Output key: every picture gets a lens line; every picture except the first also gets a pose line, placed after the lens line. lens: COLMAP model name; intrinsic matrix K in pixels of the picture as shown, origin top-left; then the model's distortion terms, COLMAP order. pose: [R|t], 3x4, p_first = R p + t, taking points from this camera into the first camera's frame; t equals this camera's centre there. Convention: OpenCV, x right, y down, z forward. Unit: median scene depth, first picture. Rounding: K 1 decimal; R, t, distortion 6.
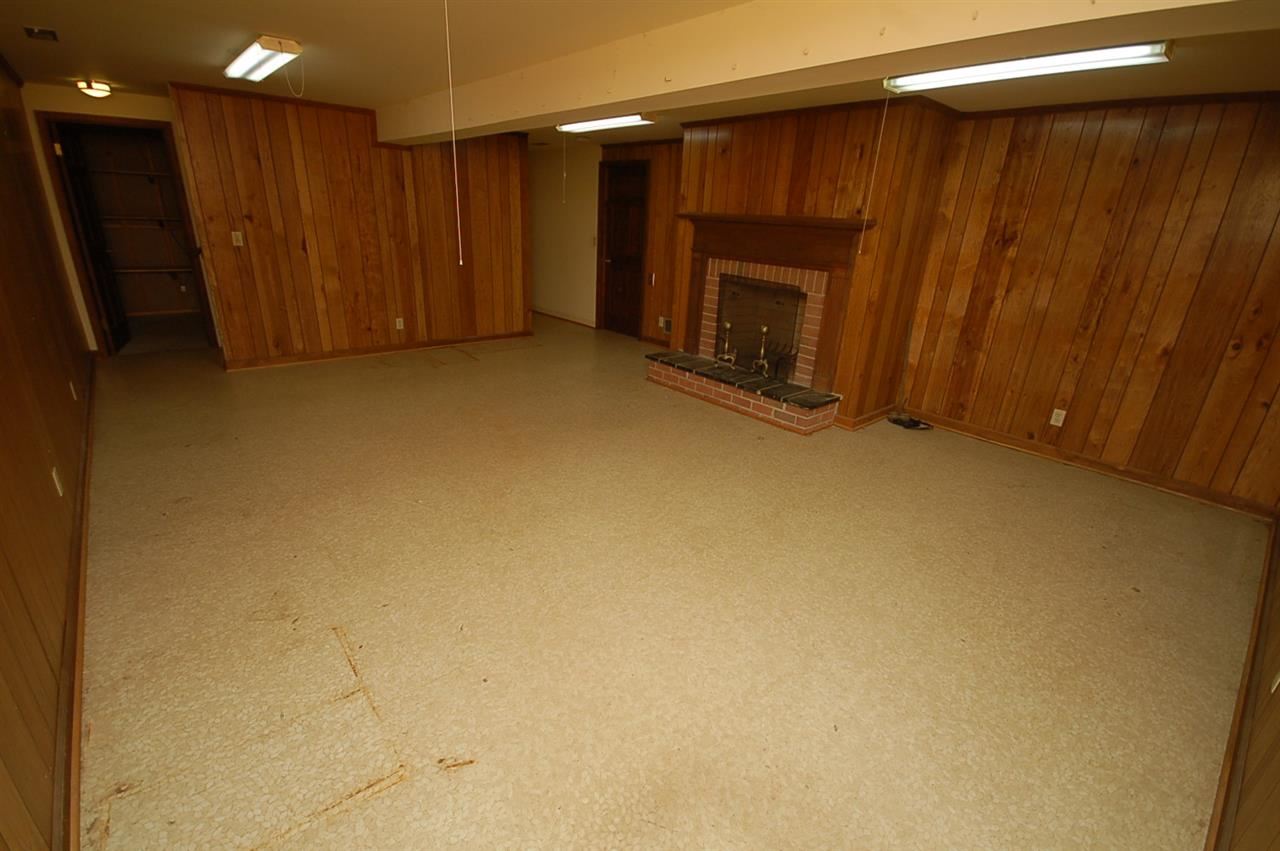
lens RADIAL K [[567.6, 0, 640.0], [0, 567.6, 425.5], [0, 0, 1]] dist [-0.000522, -0.000166]
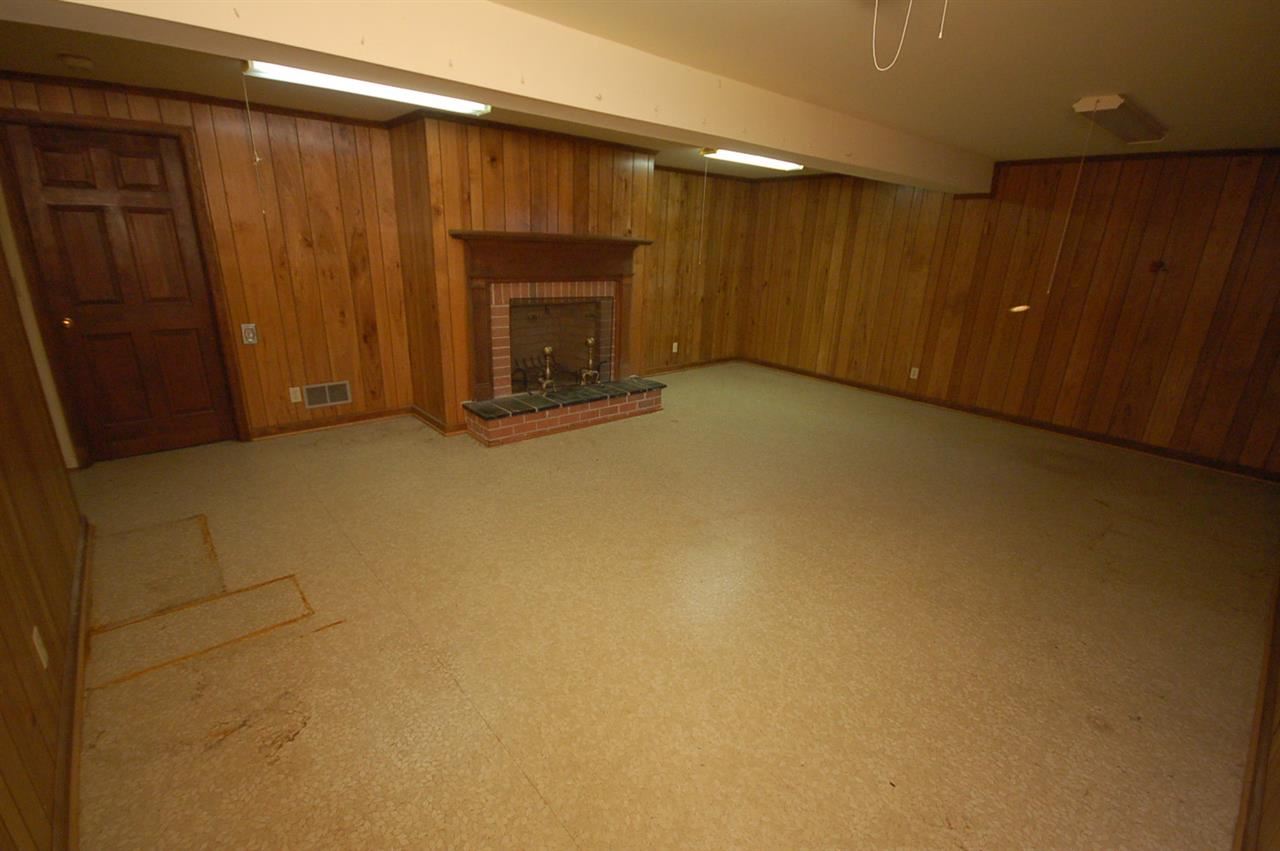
lens RADIAL K [[567.6, 0, 640.0], [0, 567.6, 425.5], [0, 0, 1]] dist [-0.000522, -0.000166]
pose [[0.007283, -0.355970, 0.934469, -0.772294], [0.311427, 0.888826, 0.336156, -0.334336], [-0.950242, 0.288571, 0.117332, 0.776378]]
